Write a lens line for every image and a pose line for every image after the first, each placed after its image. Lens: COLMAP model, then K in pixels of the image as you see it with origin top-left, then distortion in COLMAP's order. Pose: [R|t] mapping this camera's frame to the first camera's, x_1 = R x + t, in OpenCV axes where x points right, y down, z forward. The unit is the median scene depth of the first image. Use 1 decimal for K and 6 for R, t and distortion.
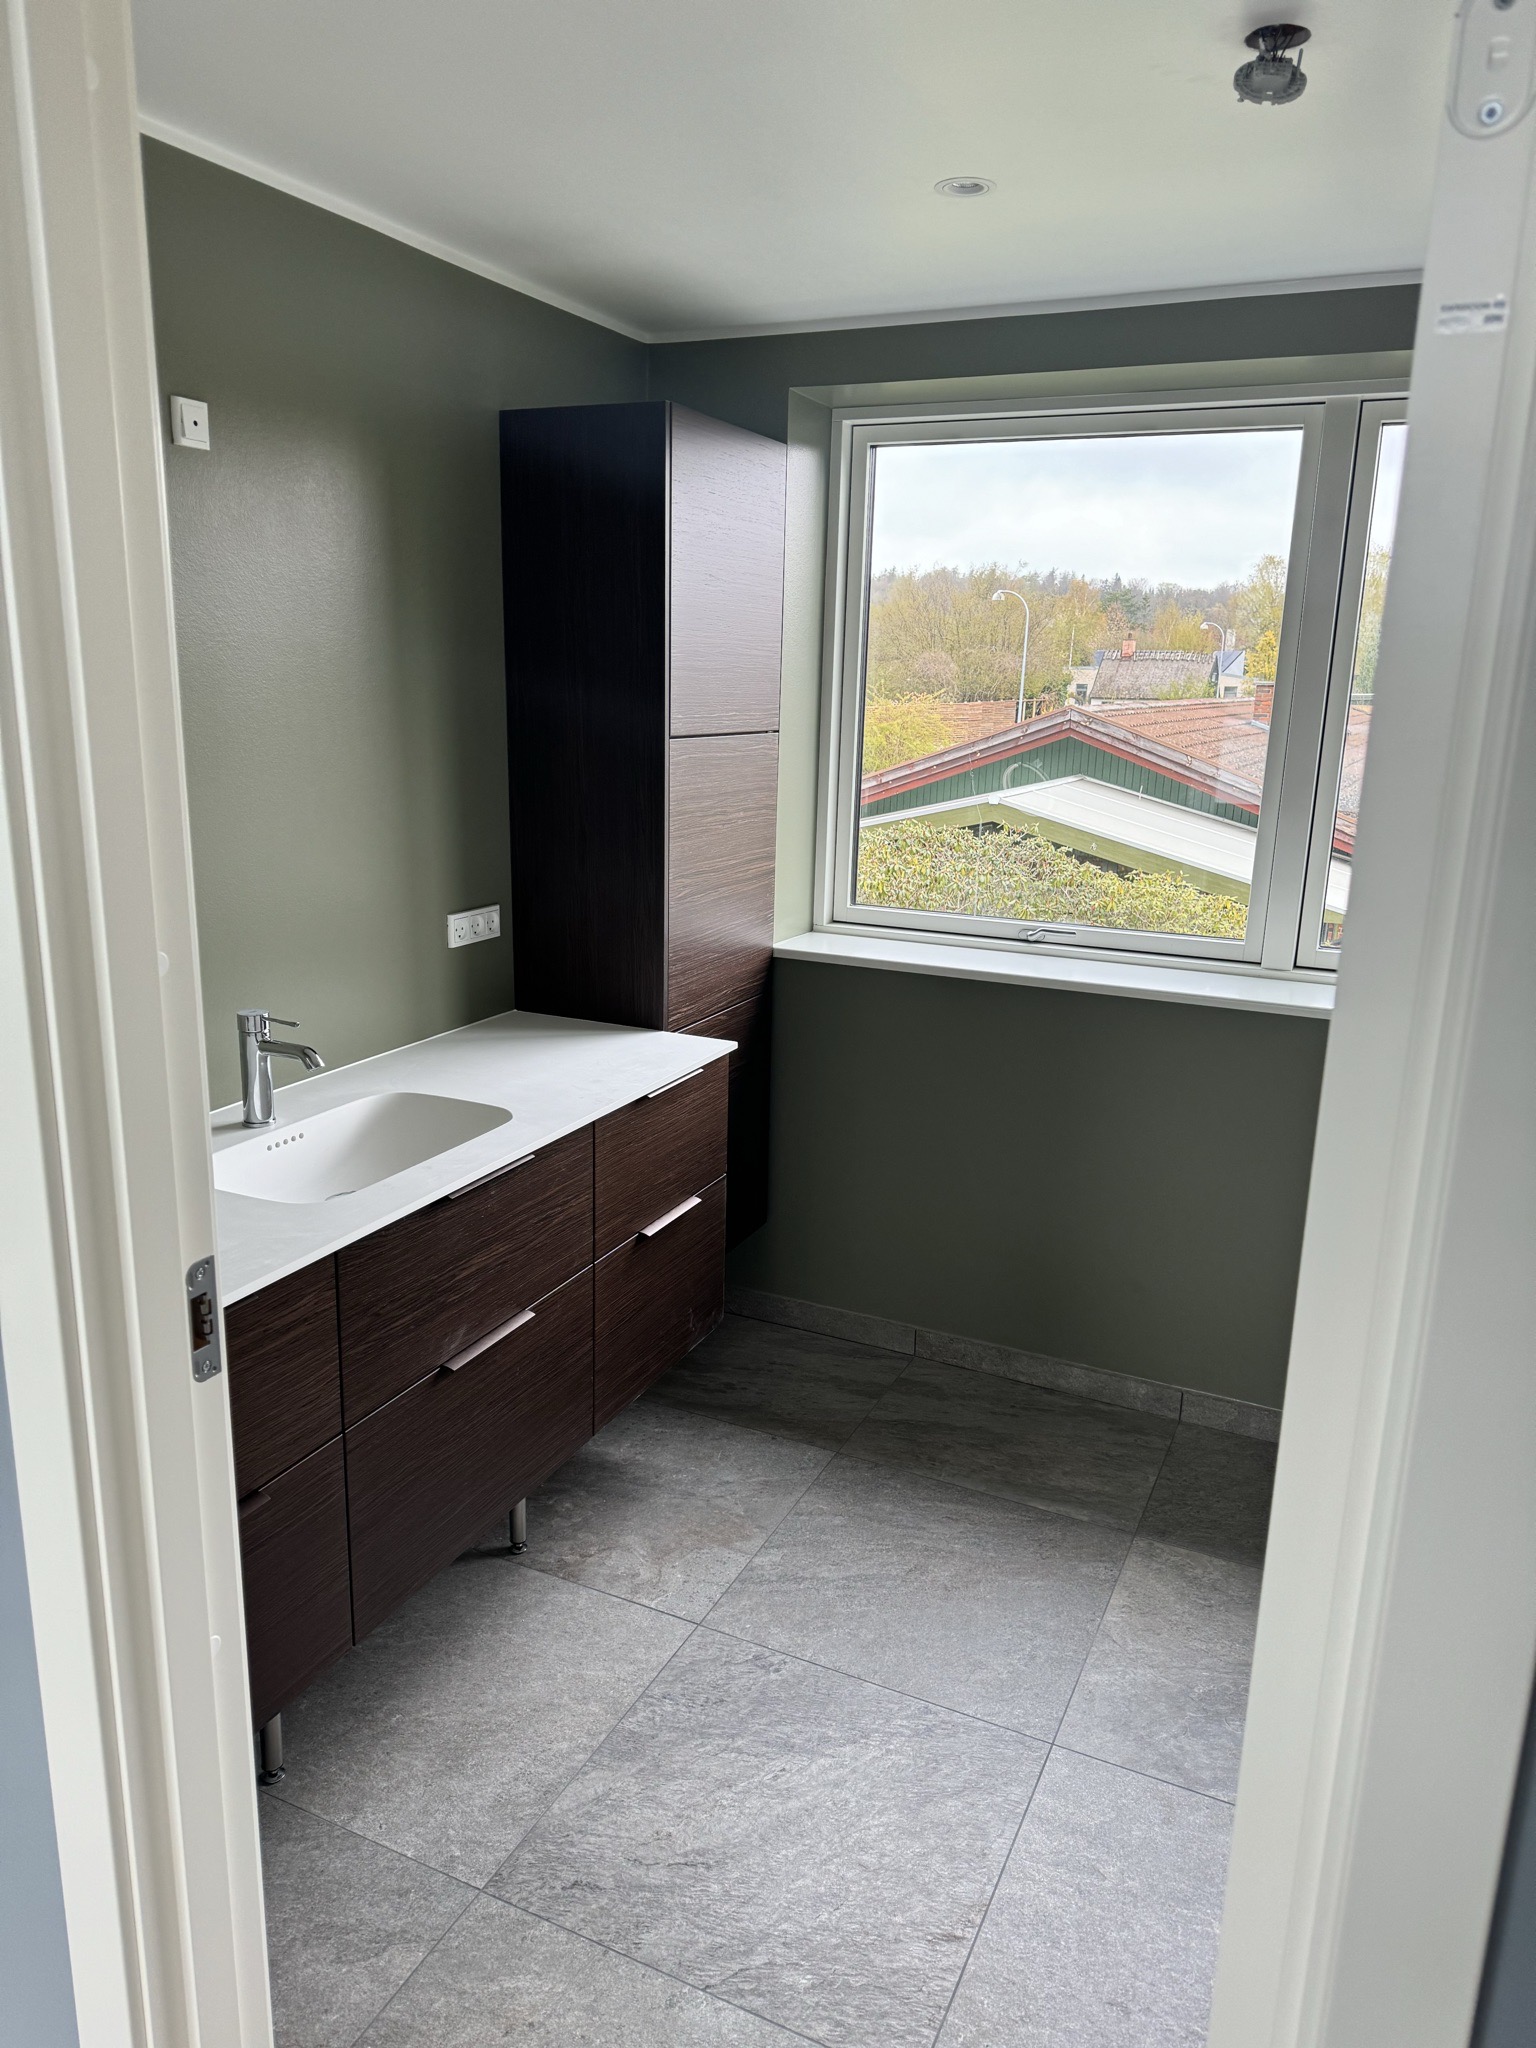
lens RADIAL K [[1439.3, 0, 769.7], [0, 1439.3, 1031.6], [0, 0, 1]] dist [0.006041, -0.001776]
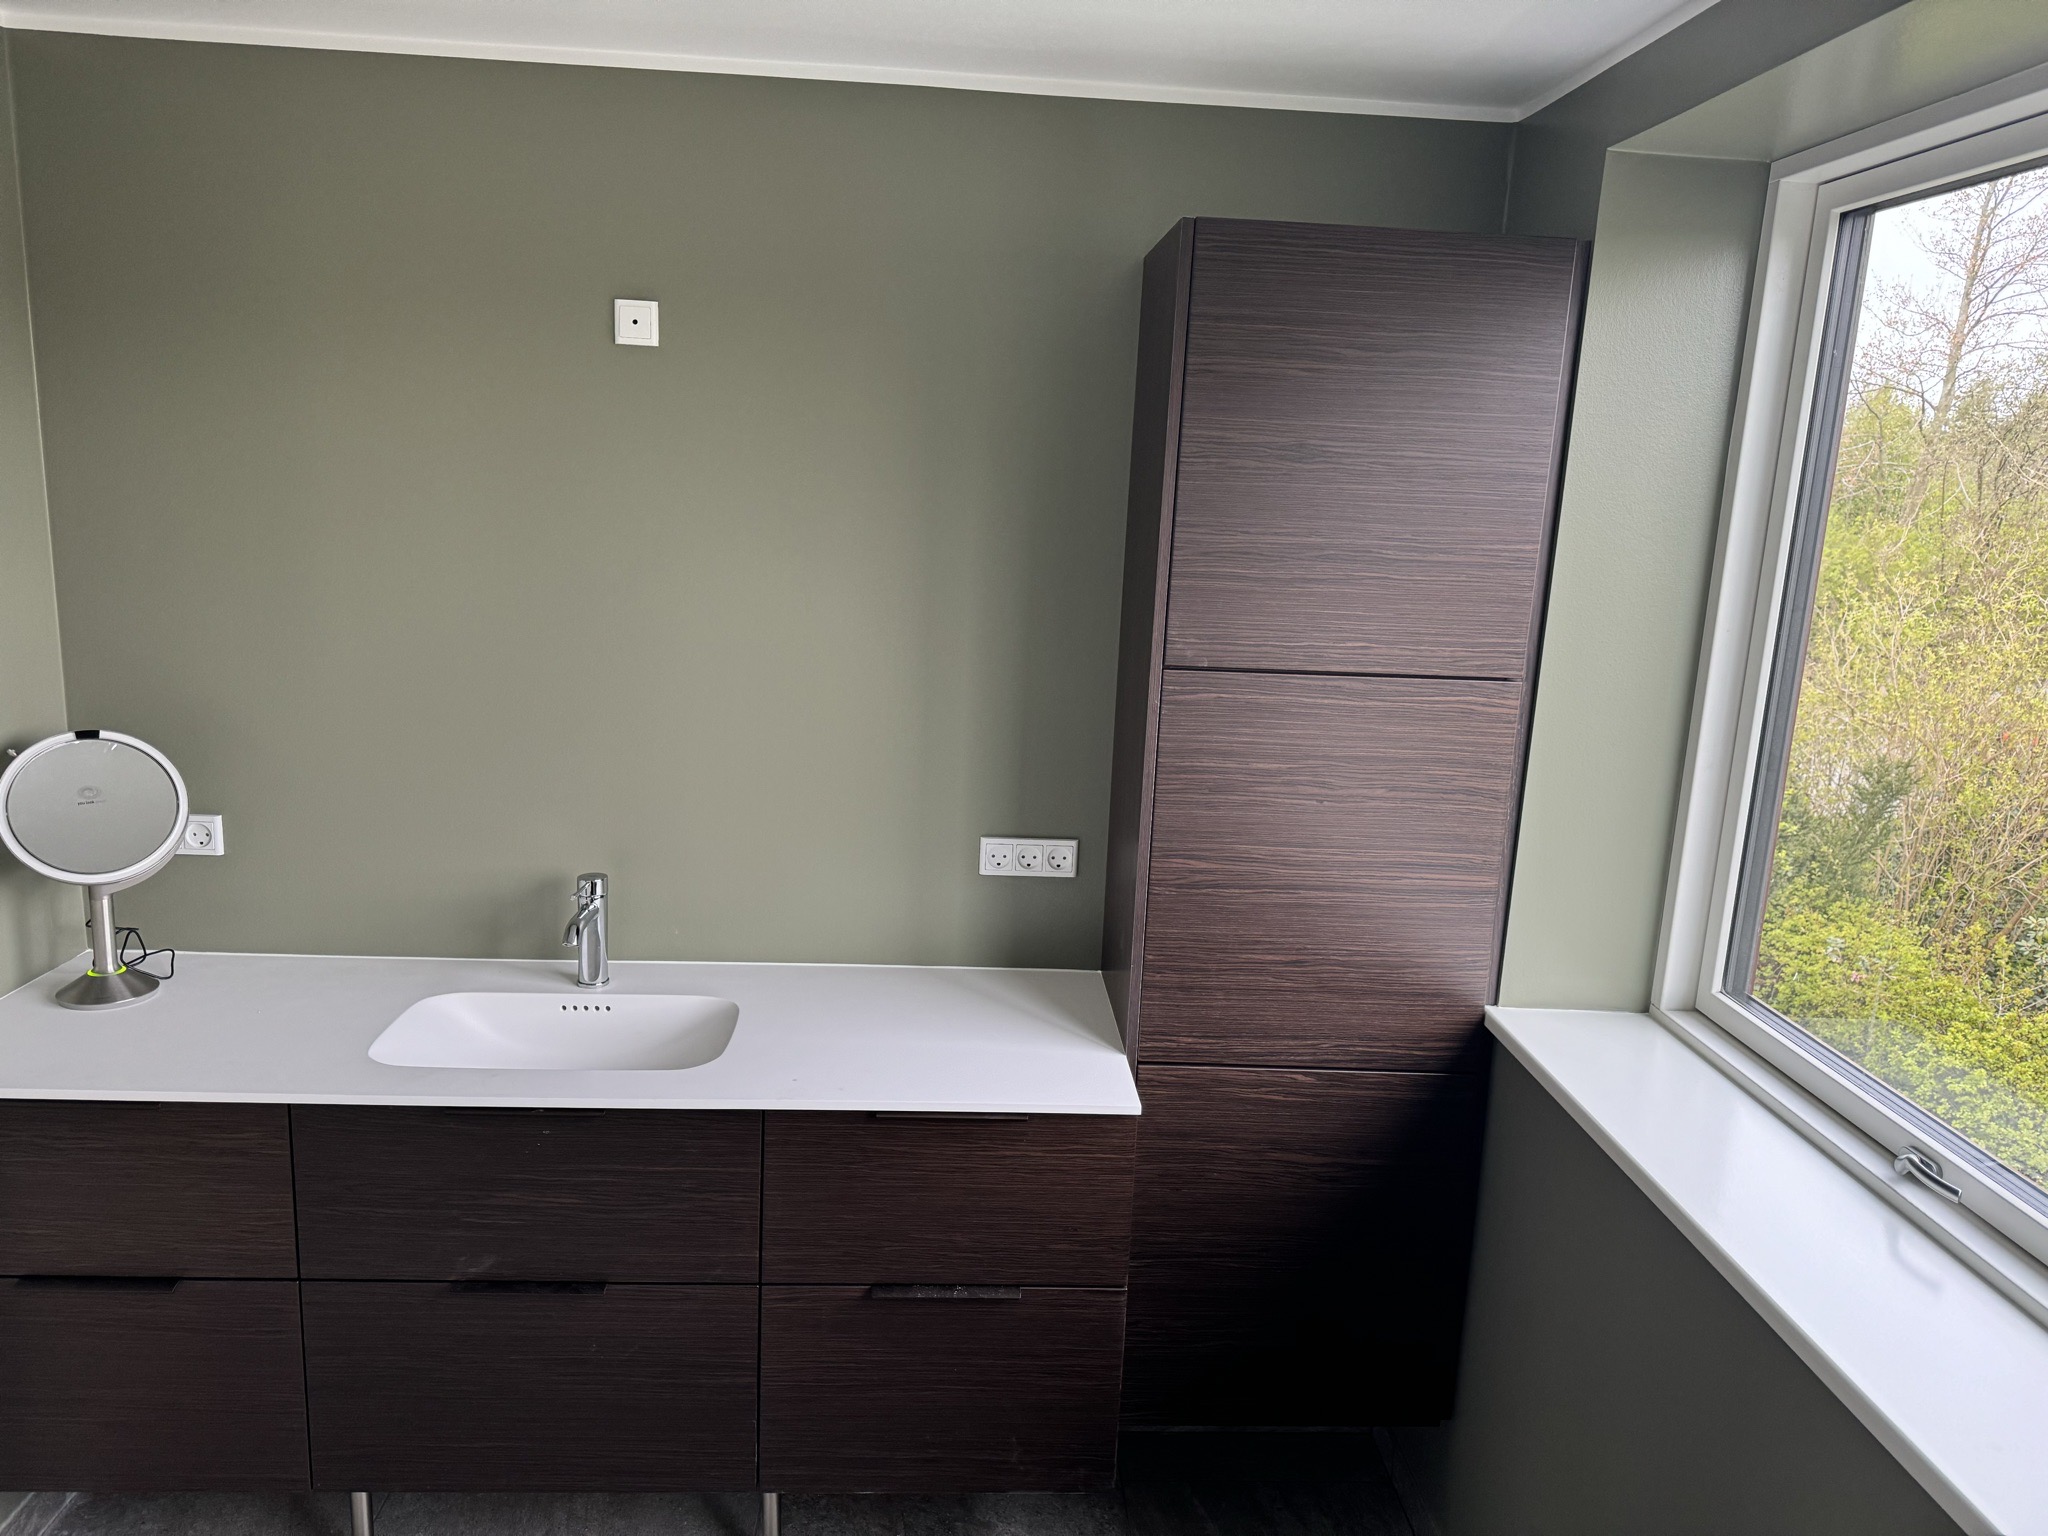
lens RADIAL K [[1439.3, 0, 1023.5], [0, 1439.3, 728.4], [0, 0, 1]] dist [0.006041, -0.001776]
pose [[0.467654, 0.155344, -0.870154, 0.520077], [-0.247618, 0.968042, 0.039740, -0.181492], [0.848519, 0.196881, 0.491175, 0.577493]]
